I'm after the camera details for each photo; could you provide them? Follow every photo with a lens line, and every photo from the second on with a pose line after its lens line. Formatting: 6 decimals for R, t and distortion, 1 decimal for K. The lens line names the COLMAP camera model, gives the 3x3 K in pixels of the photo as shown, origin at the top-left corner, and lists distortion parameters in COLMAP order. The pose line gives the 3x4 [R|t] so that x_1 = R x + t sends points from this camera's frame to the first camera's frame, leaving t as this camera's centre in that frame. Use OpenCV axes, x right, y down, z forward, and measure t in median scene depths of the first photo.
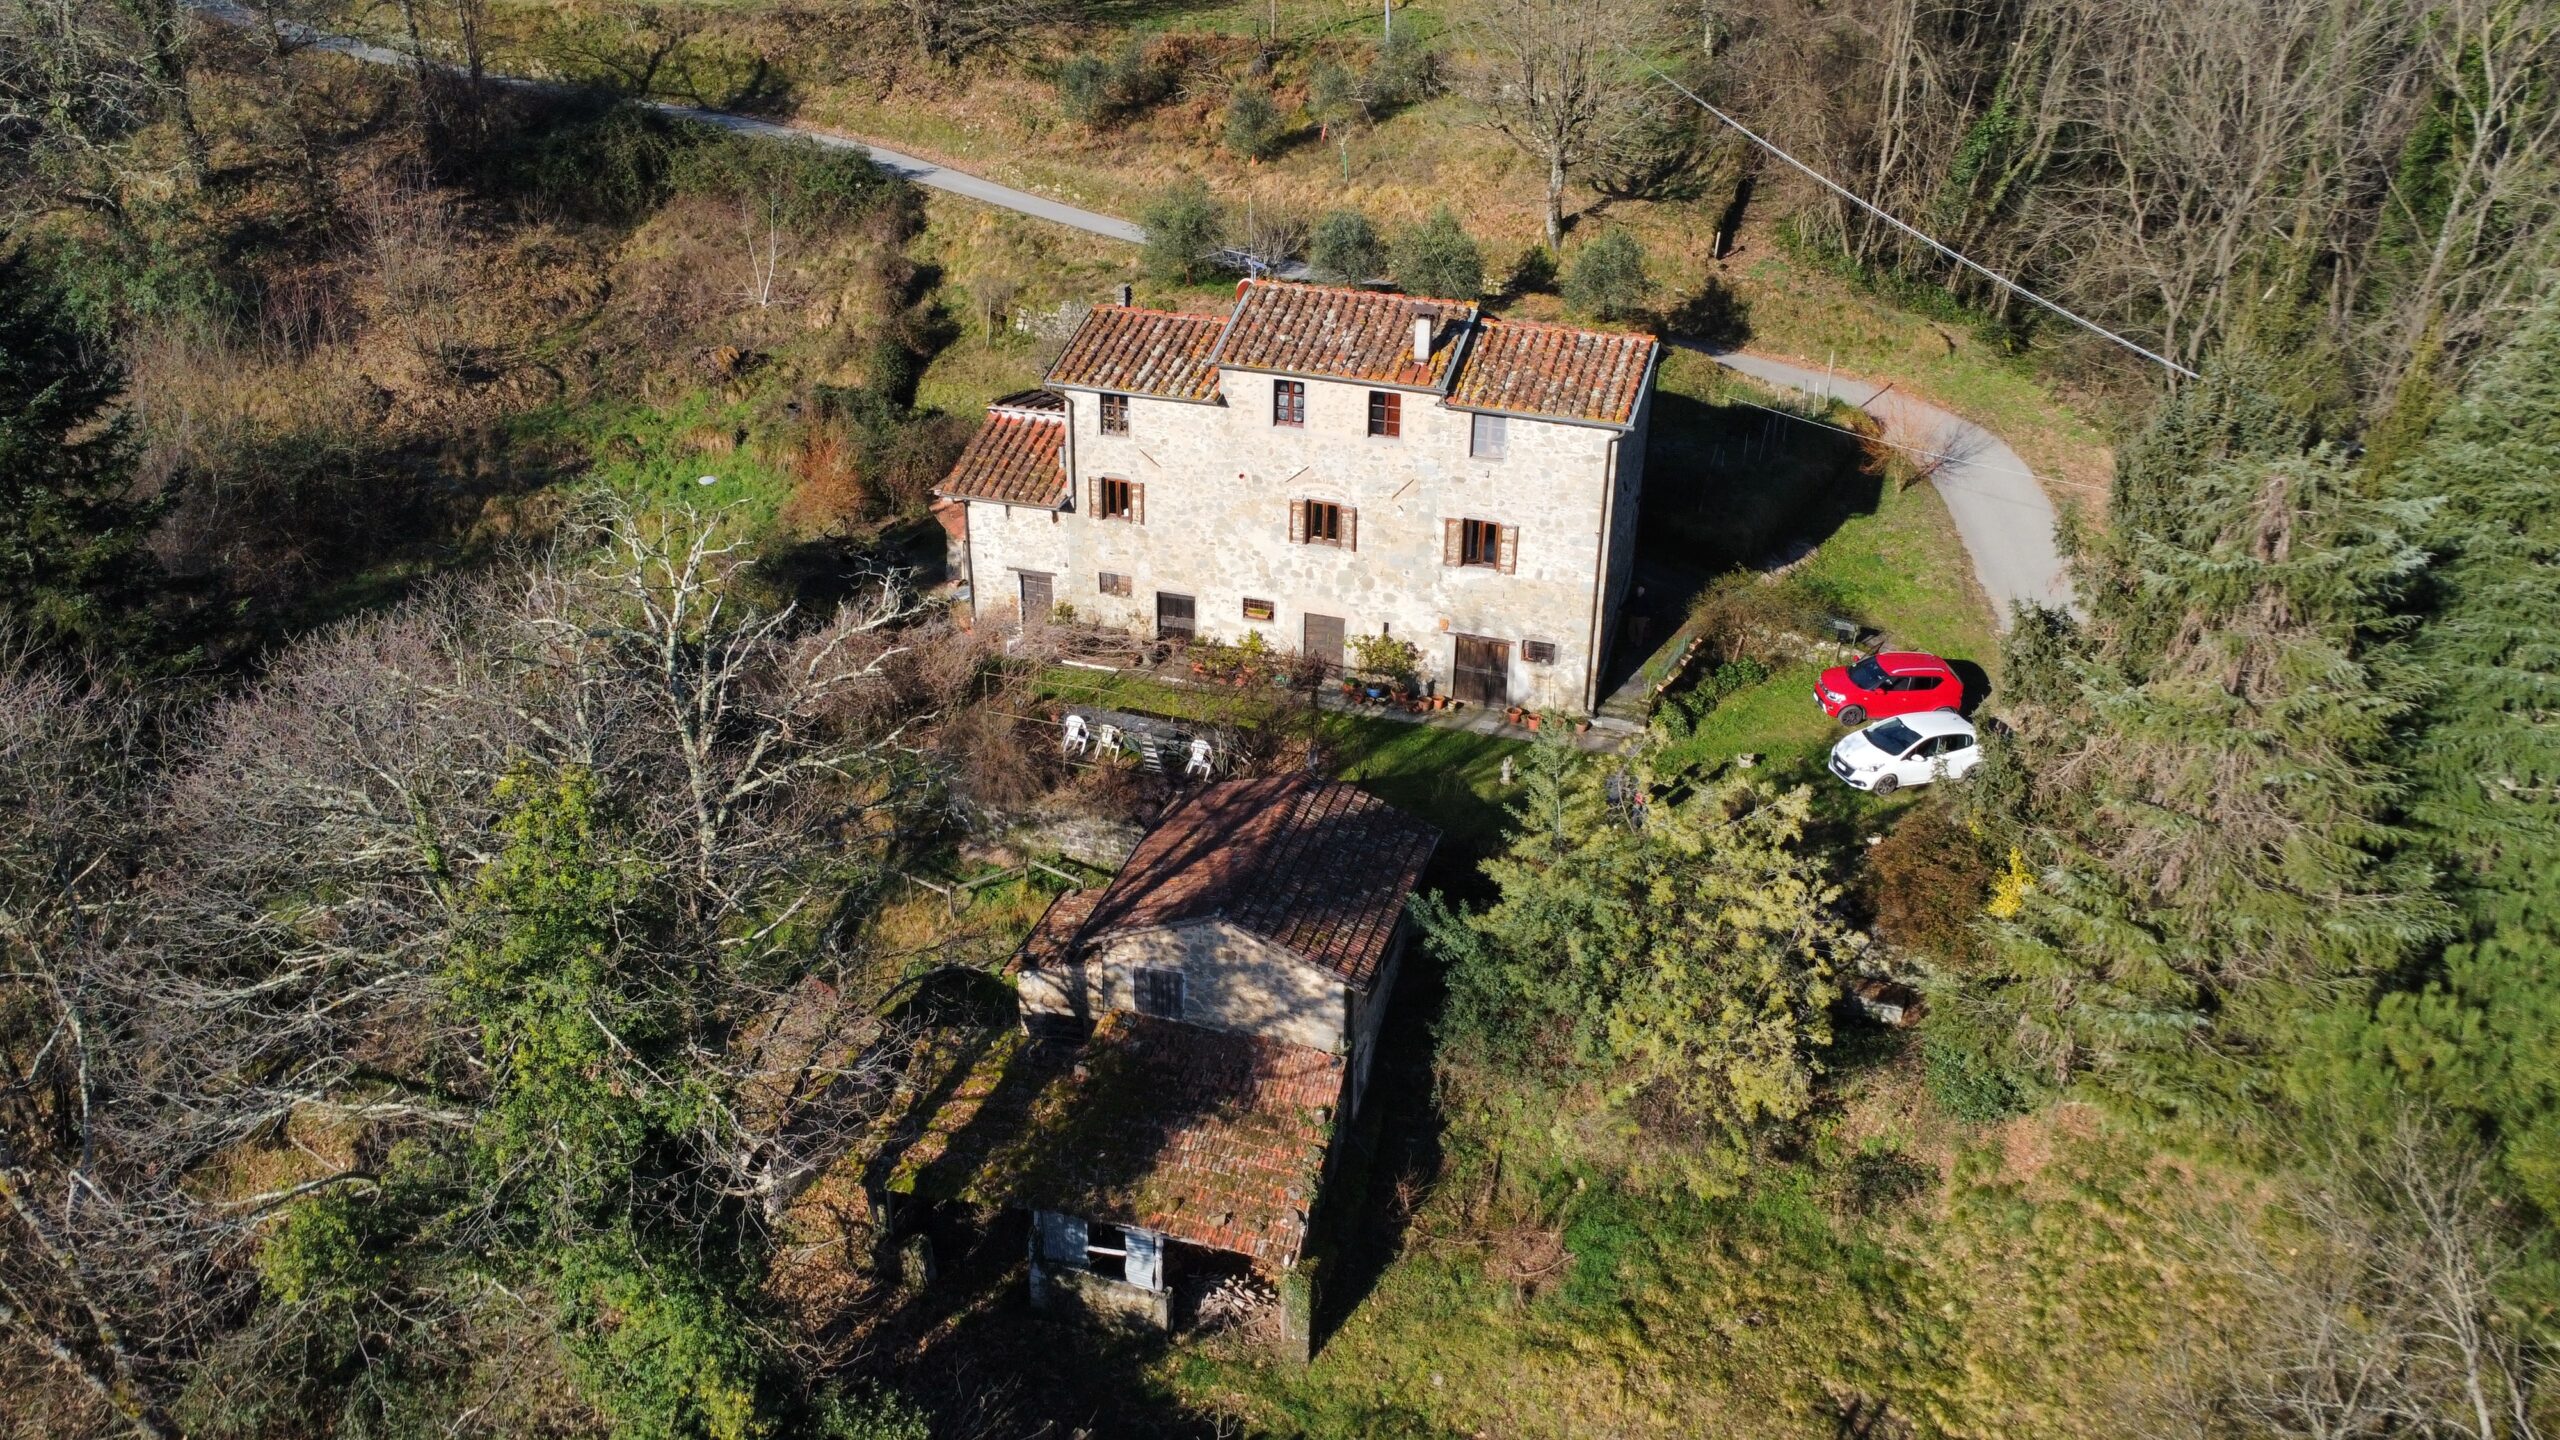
lens RADIAL K [[1906.0, 0, 1280.0], [0, 1906.0, 720.0], [0, 0, 1]] dist [0.002808, 0.000443]
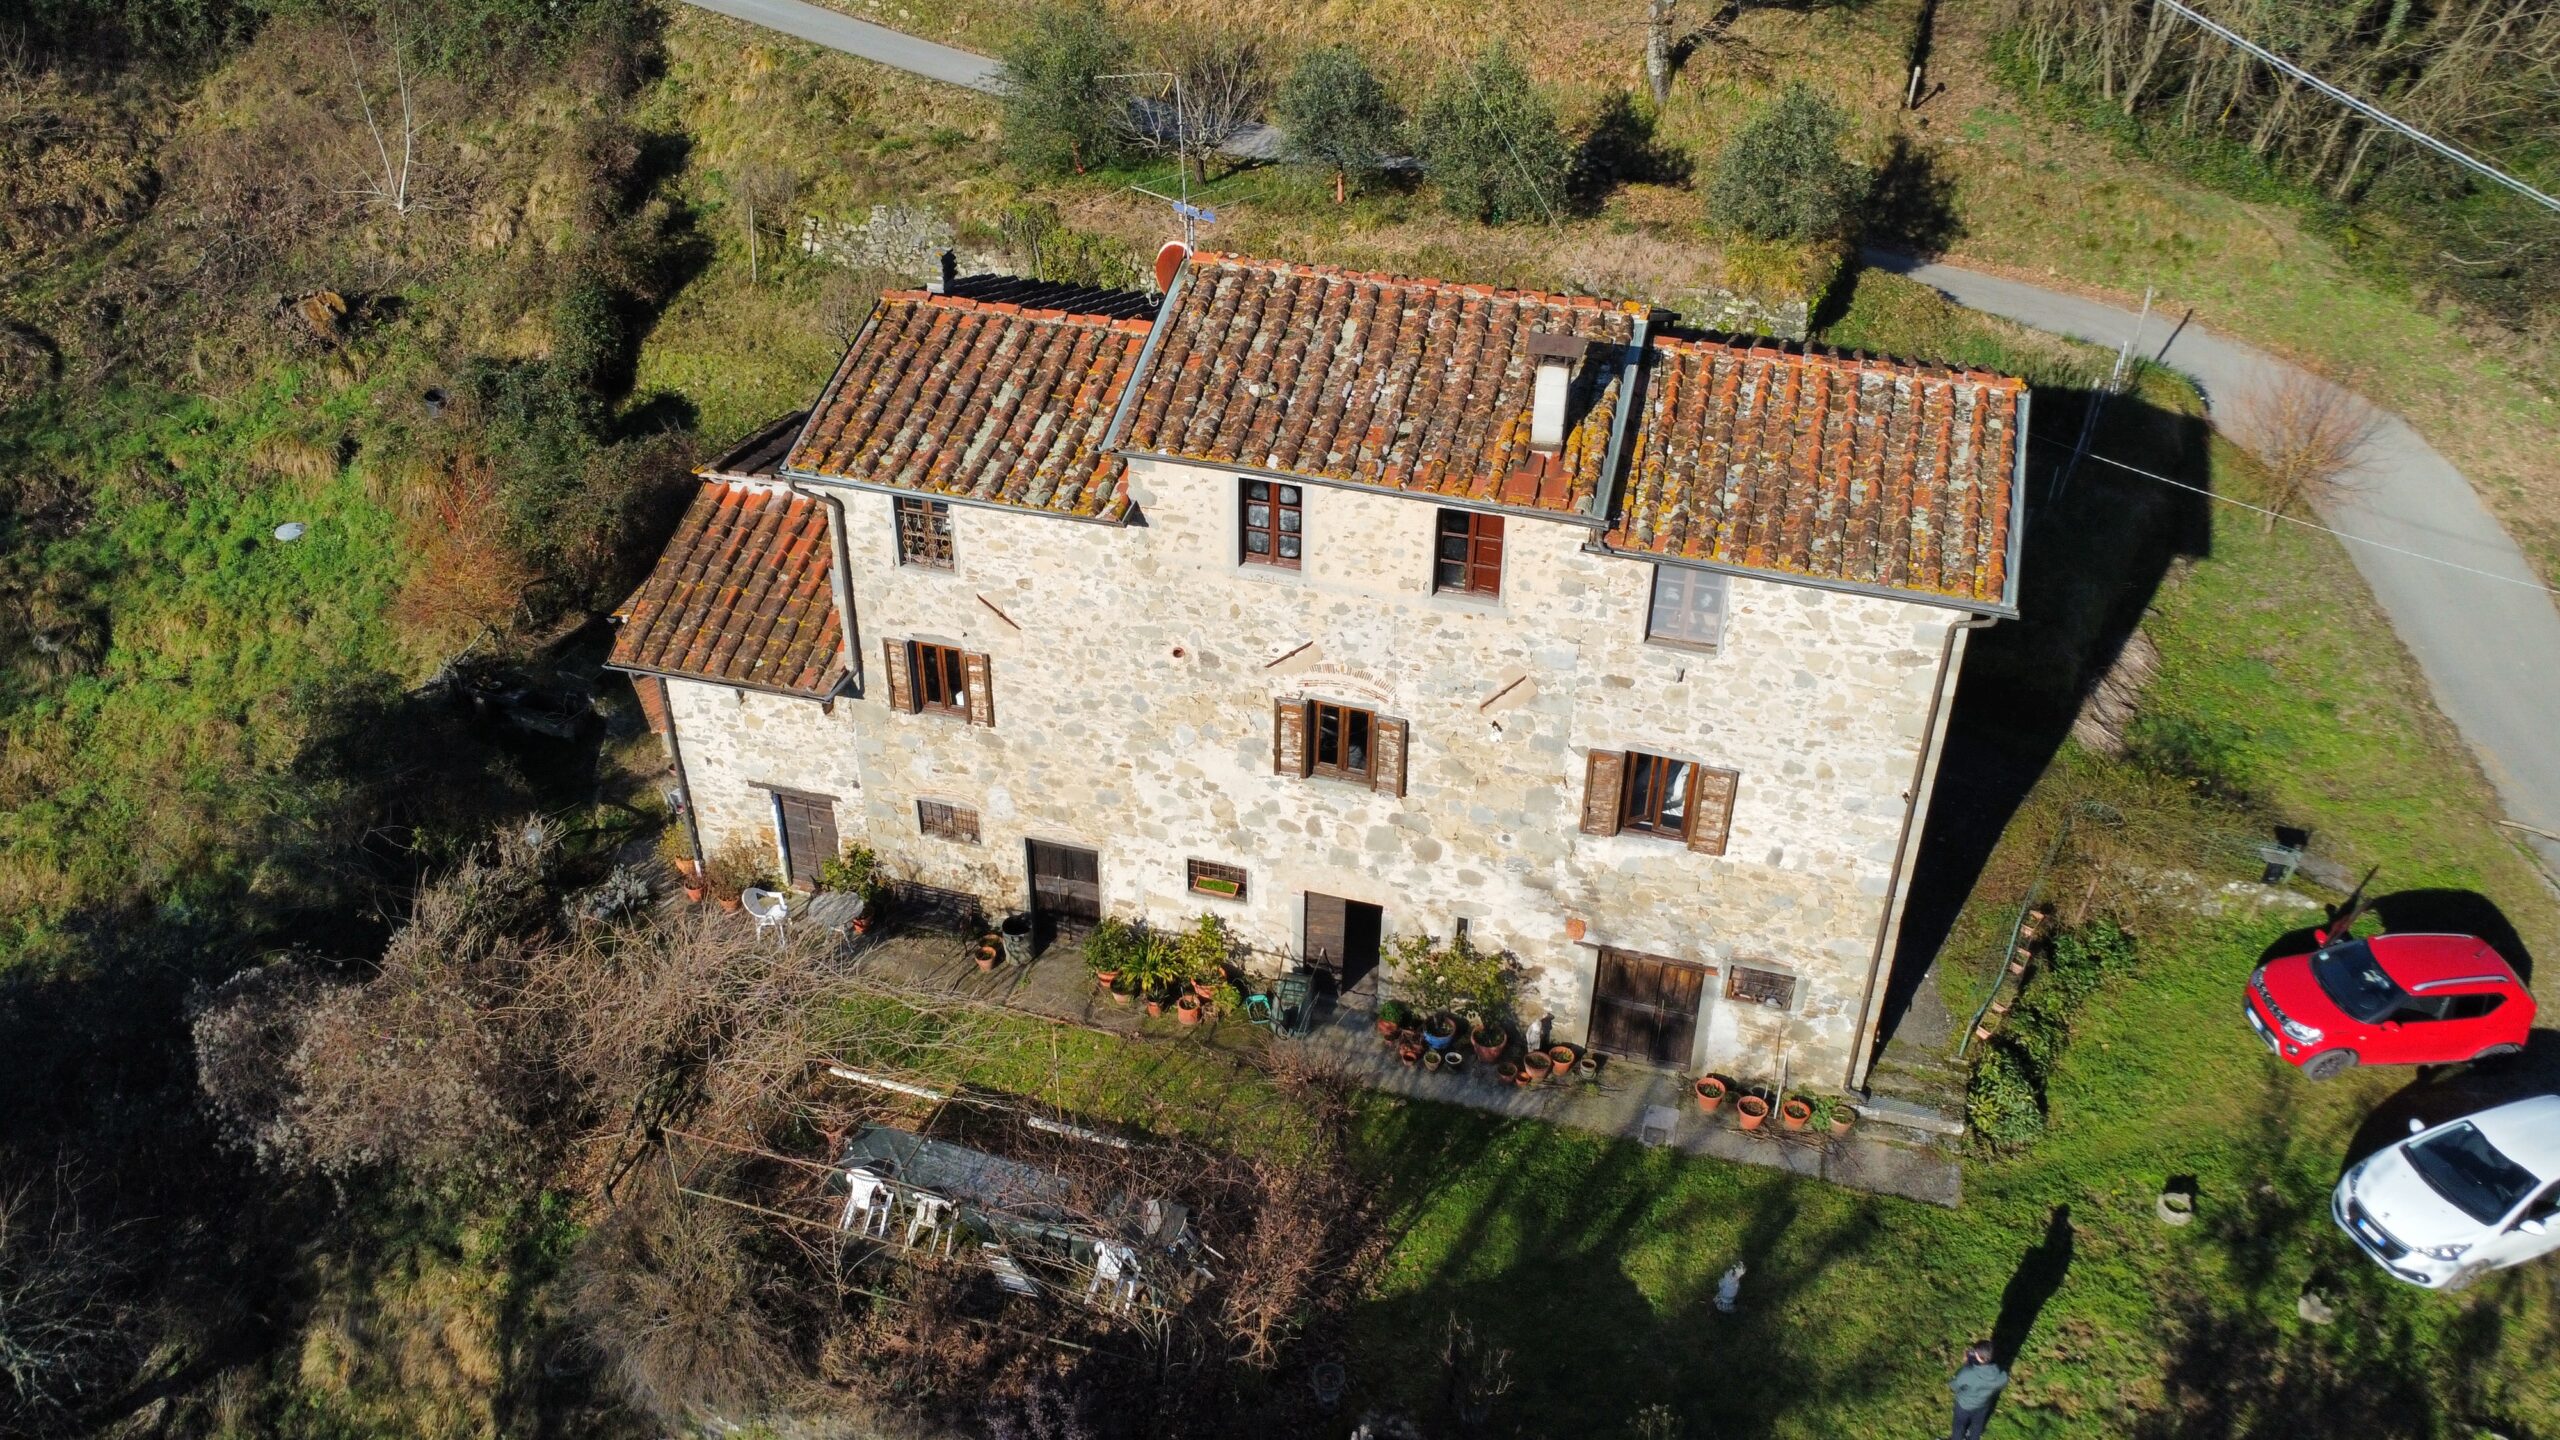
lens RADIAL K [[1906.0, 0, 1280.0], [0, 1906.0, 720.0], [0, 0, 1]] dist [0.002808, 0.000443]
pose [[0.999104, -0.027775, 0.031918, -0.009627], [0.023624, 0.992029, 0.123775, -0.169620], [-0.035102, -0.122910, 0.991797, 0.483527]]
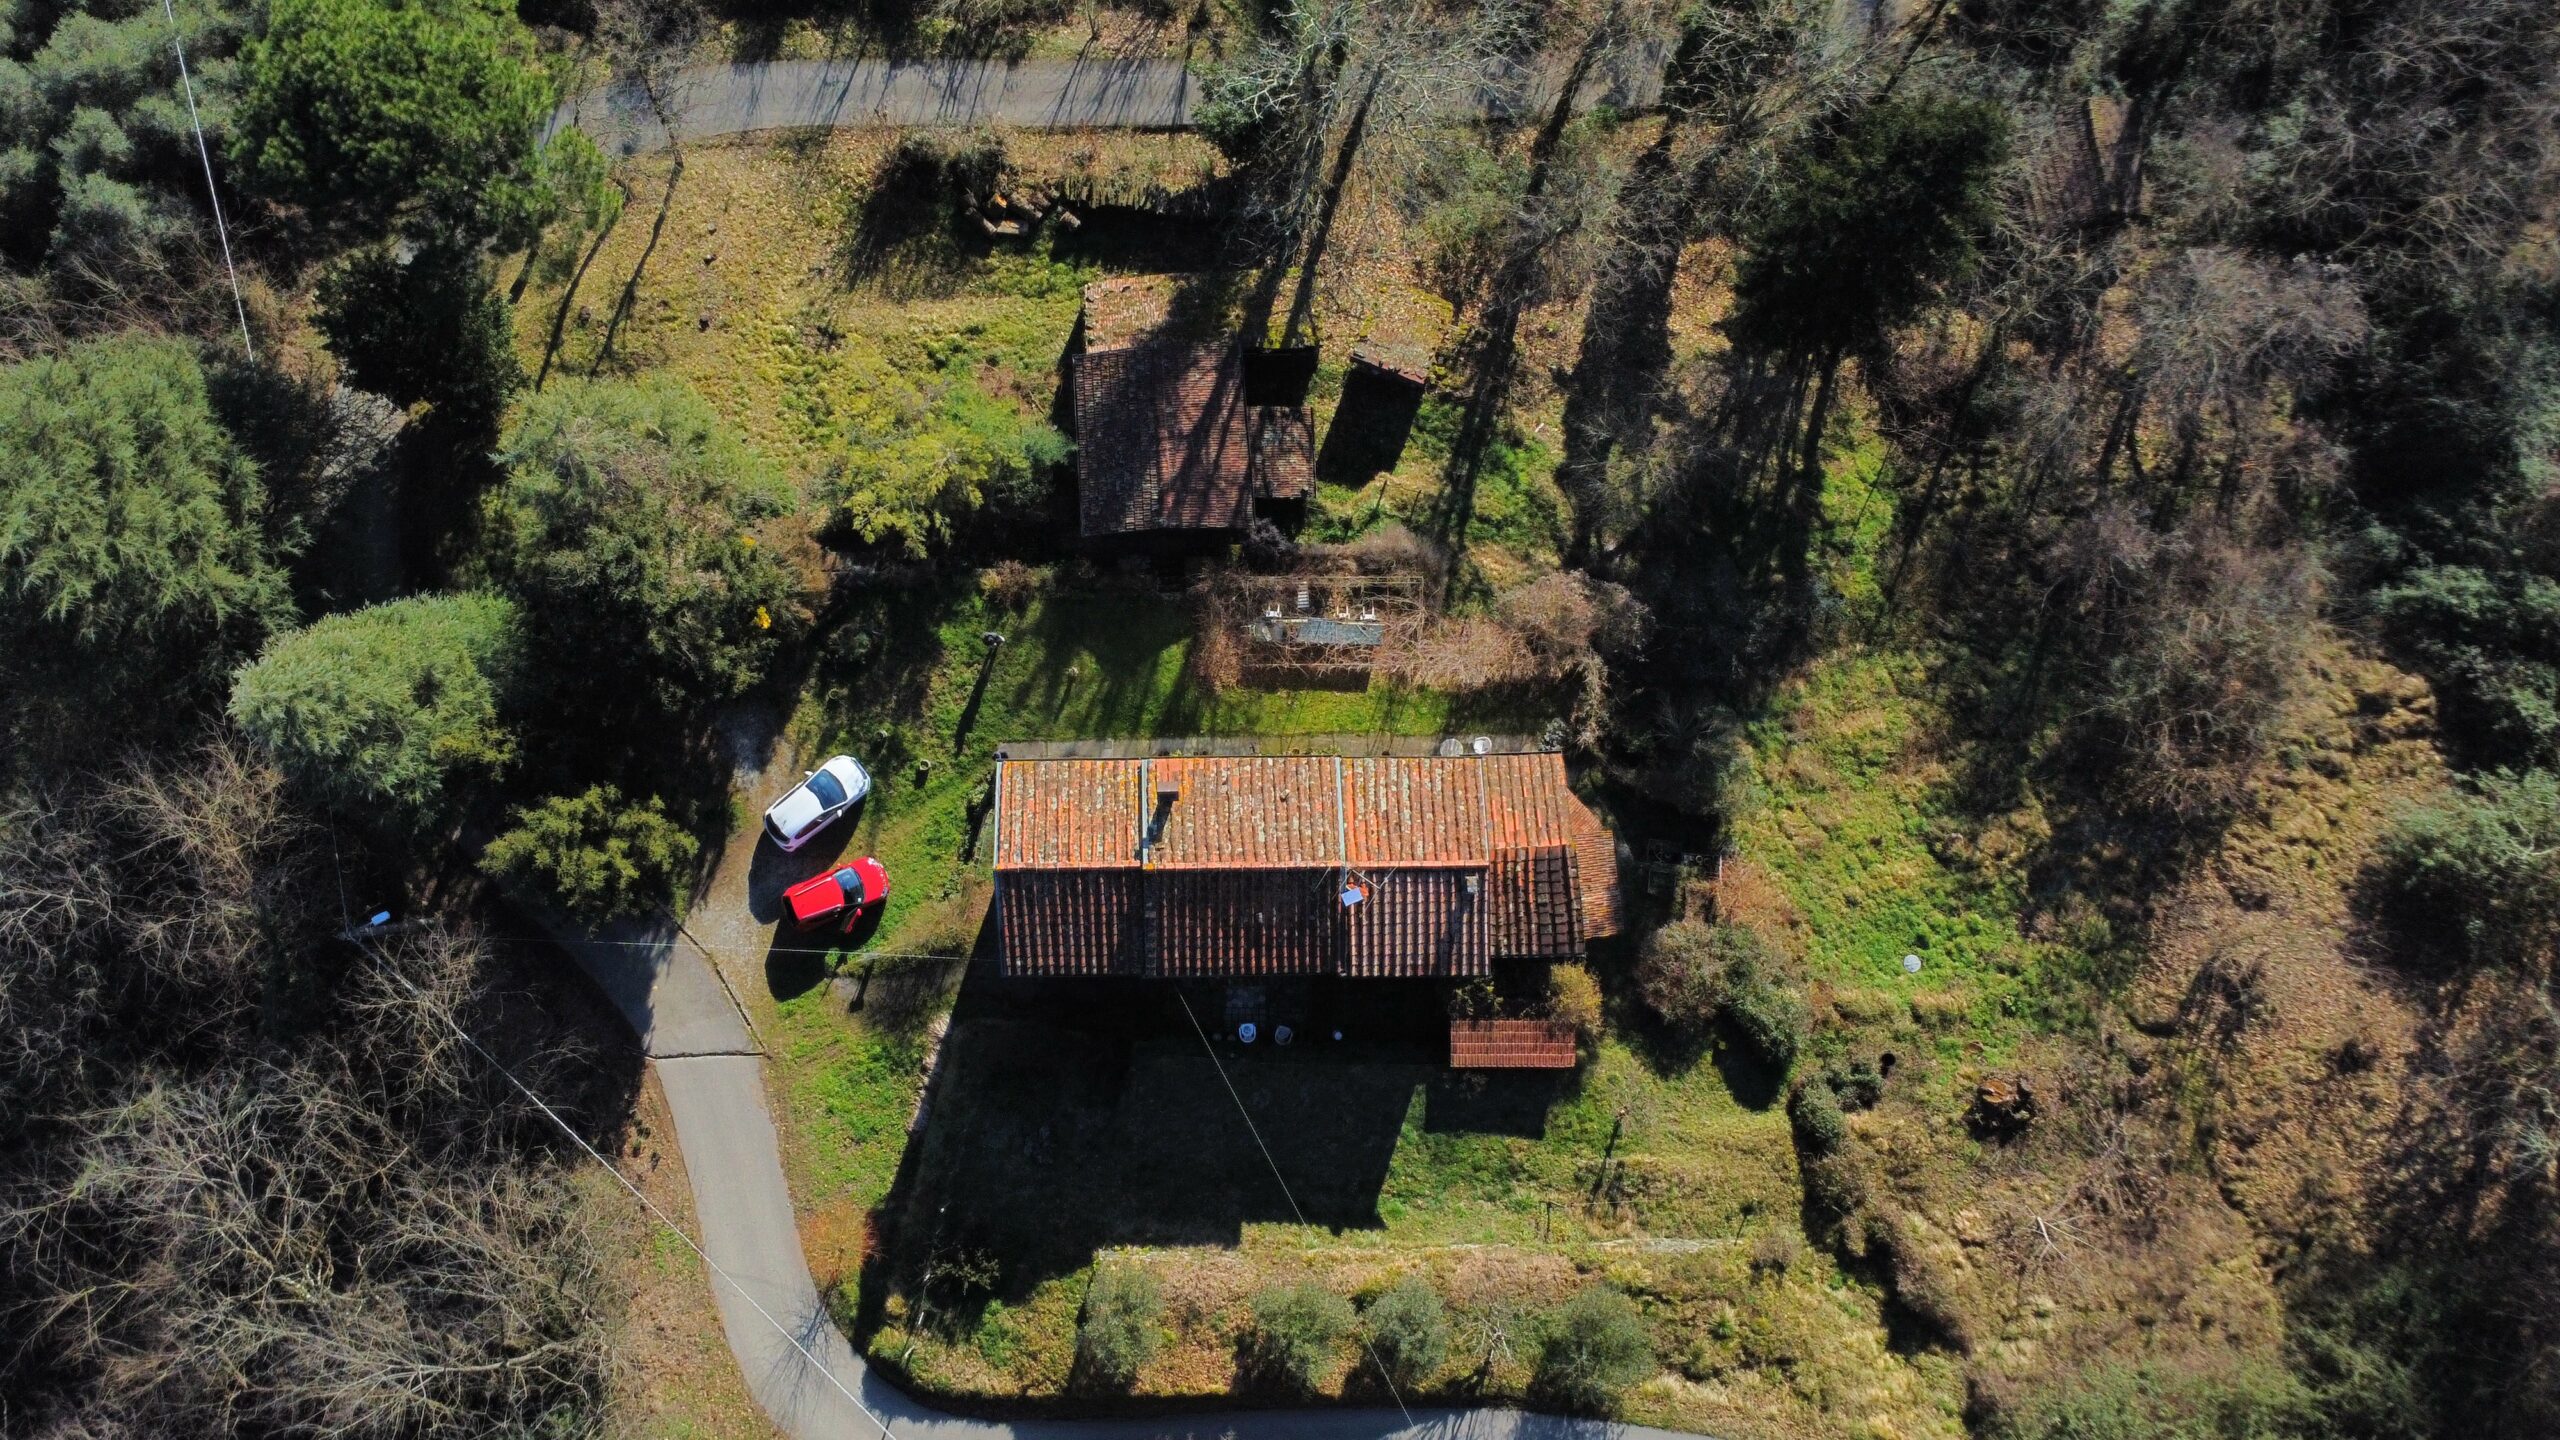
lens RADIAL K [[1906.0, 0, 1280.0], [0, 1906.0, 720.0], [0, 0, 1]] dist [0.002808, 0.000443]
pose [[-0.939188, 0.340493, -0.044623, 0.043431], [-0.177941, -0.371394, 0.911265, -1.249755], [0.293706, 0.863789, 0.409396, 0.431057]]
